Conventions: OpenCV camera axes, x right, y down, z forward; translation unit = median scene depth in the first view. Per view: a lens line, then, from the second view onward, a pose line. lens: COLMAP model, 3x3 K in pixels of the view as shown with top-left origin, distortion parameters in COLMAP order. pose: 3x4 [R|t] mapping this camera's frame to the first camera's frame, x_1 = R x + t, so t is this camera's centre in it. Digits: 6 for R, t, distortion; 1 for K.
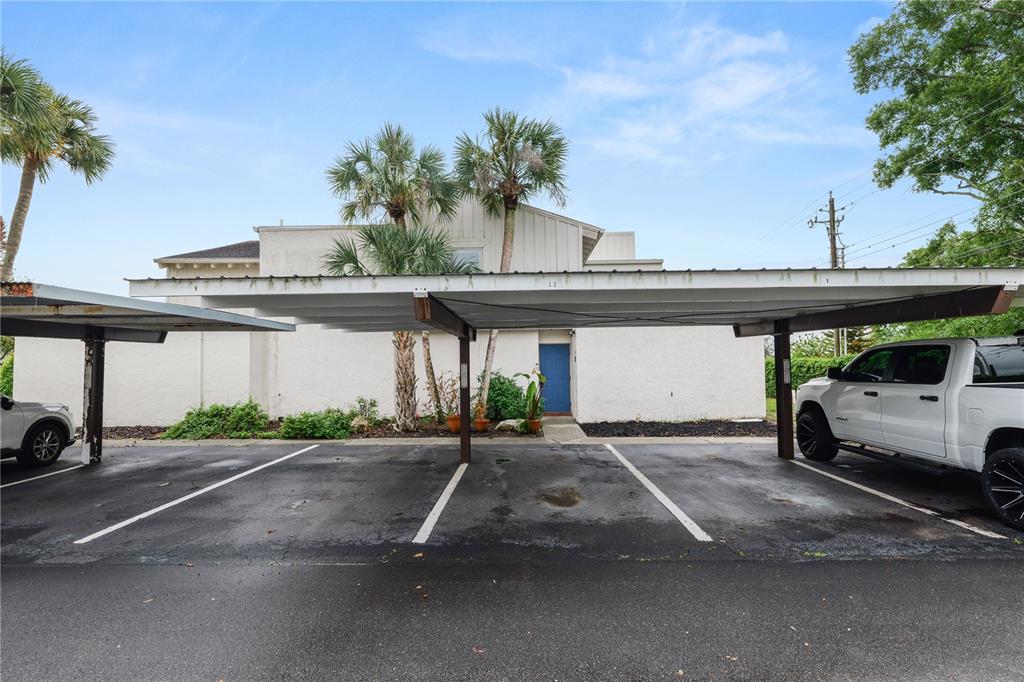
lens RADIAL K [[517.9, 0, 513.2], [0, 517.9, 337.7], [0, 0, 1]] dist [0.007104, -0.002182]
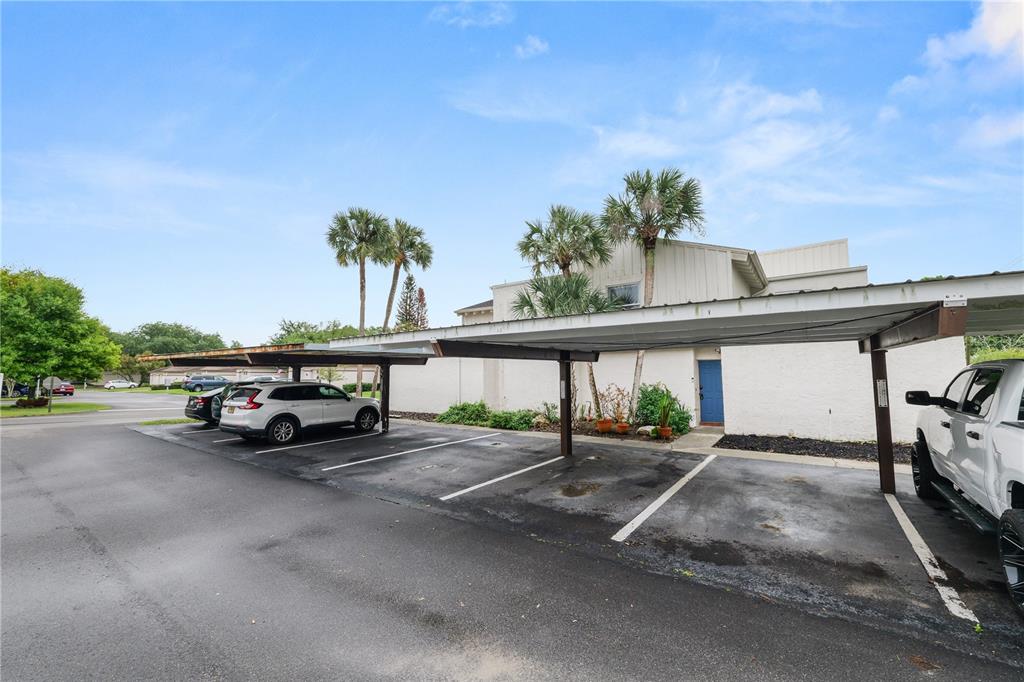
lens RADIAL K [[417.8, 0, 510.6], [0, 417.8, 345.5], [0, 0, 1]] dist [-0.010275, -0.000138]
pose [[0.819346, -0.035173, -0.572219, 0.298816], [0.027571, 0.999379, -0.021951, -0.014335], [0.572636, 0.002209, 0.819807, 0.036928]]
